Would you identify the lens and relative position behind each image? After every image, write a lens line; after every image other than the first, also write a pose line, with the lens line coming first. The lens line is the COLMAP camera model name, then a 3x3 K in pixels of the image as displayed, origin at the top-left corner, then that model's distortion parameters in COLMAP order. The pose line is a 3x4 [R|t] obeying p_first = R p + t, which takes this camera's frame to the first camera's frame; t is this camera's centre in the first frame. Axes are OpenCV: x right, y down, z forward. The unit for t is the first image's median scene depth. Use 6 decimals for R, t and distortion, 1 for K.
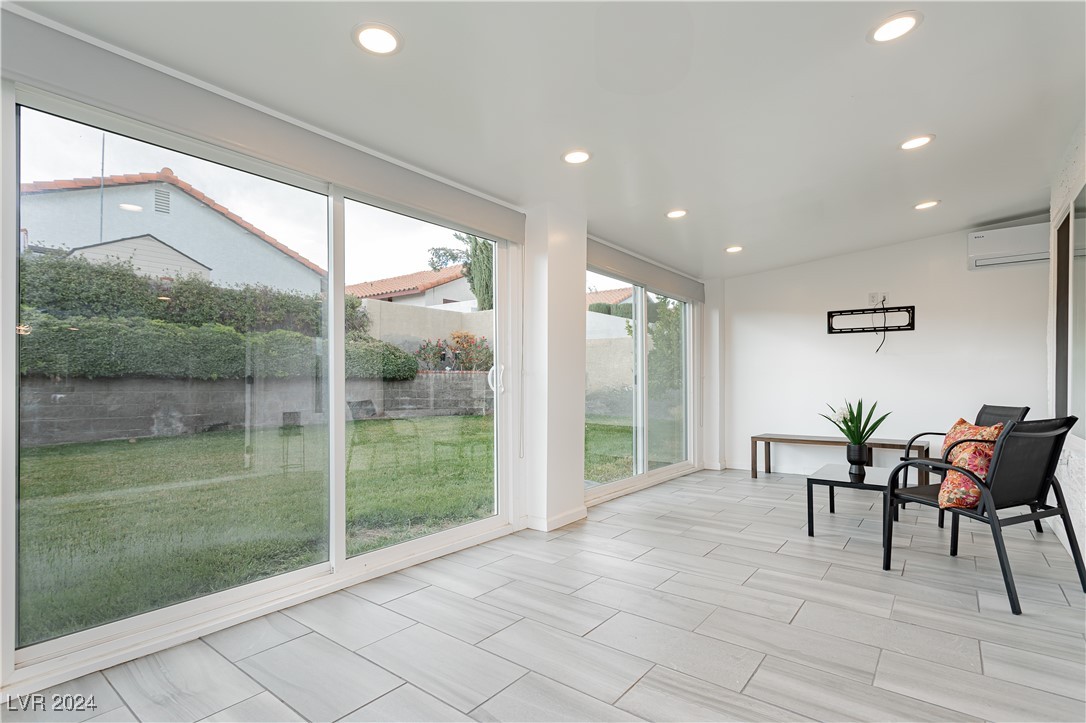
lens RADIAL K [[527.7, 0, 540.3], [0, 527.7, 360.1], [0, 0, 1]] dist [0.000458, 0.000356]
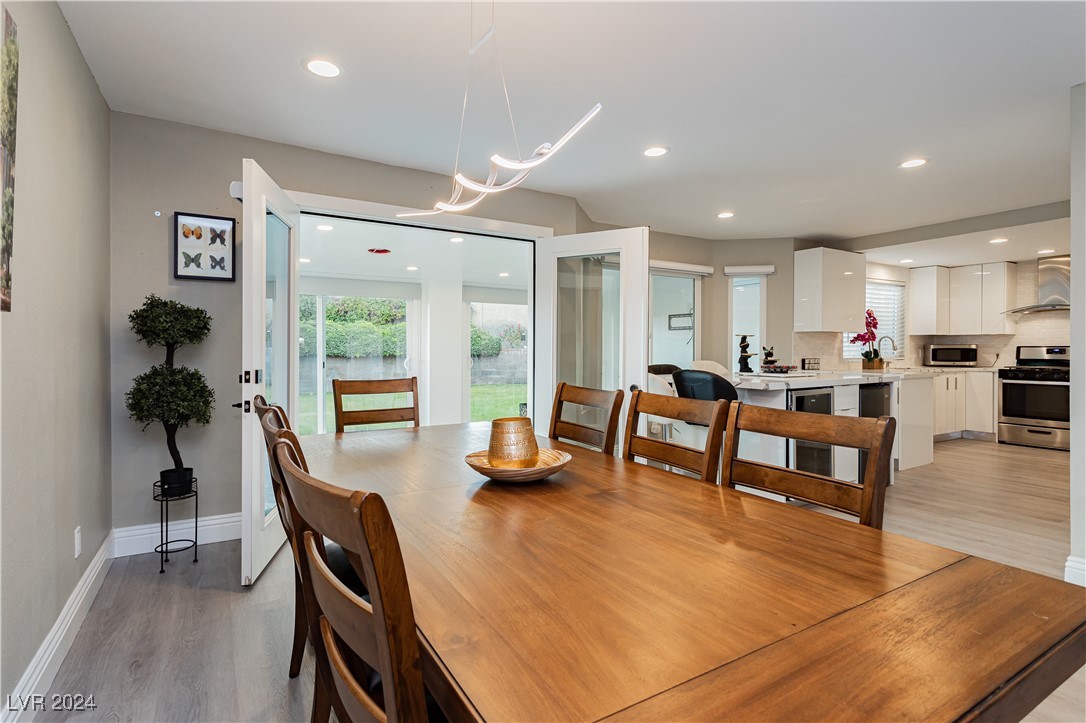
lens RADIAL K [[540.4, 0, 533.5], [0, 540.4, 349.9], [0, 0, 1]] dist [0.001627, 0.000322]
pose [[0.933440, -0.003807, -0.358712, 0.440632], [0.018197, 0.999159, 0.036747, -0.034448], [0.358271, -0.040828, 0.932725, -0.314542]]
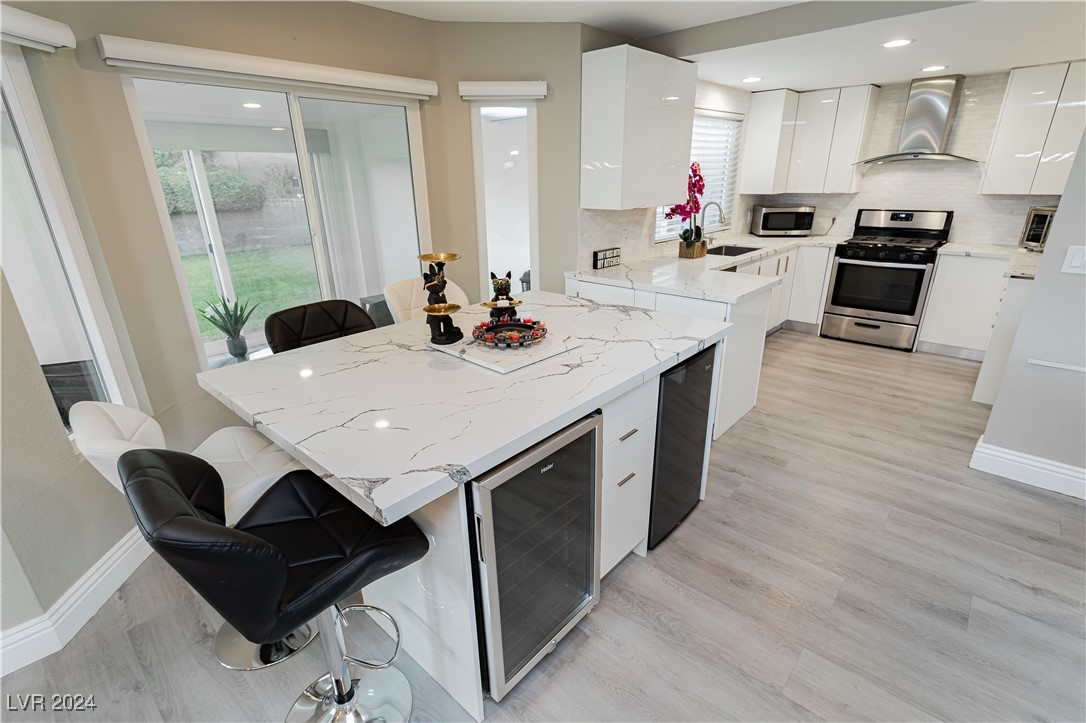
lens RADIAL K [[517.3, 0, 540.2], [0, 517.3, 375.6], [0, 0, 1]] dist [0.000884, 0.000444]
pose [[0.996556, 0.006555, -0.082662, 0.503572], [0.026796, 0.917929, 0.395838, -0.064866], [0.078473, -0.396690, 0.914592, 0.020411]]
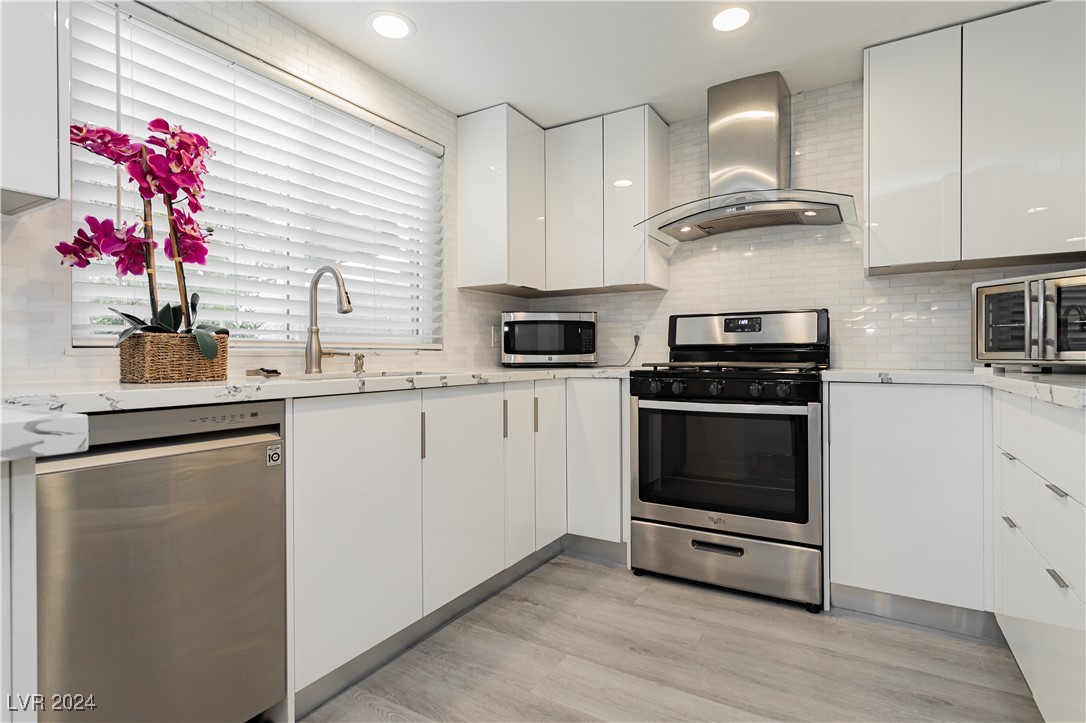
lens RADIAL K [[536.8, 0, 552.8], [0, 536.8, 357.2], [0, 0, 1]] dist [0.000053, -0.000281]
pose [[0.991546, -0.011886, 0.129212, 0.689538], [0.006616, 0.999131, 0.041142, 0.011240], [-0.129589, -0.039940, 0.990763, 0.325937]]
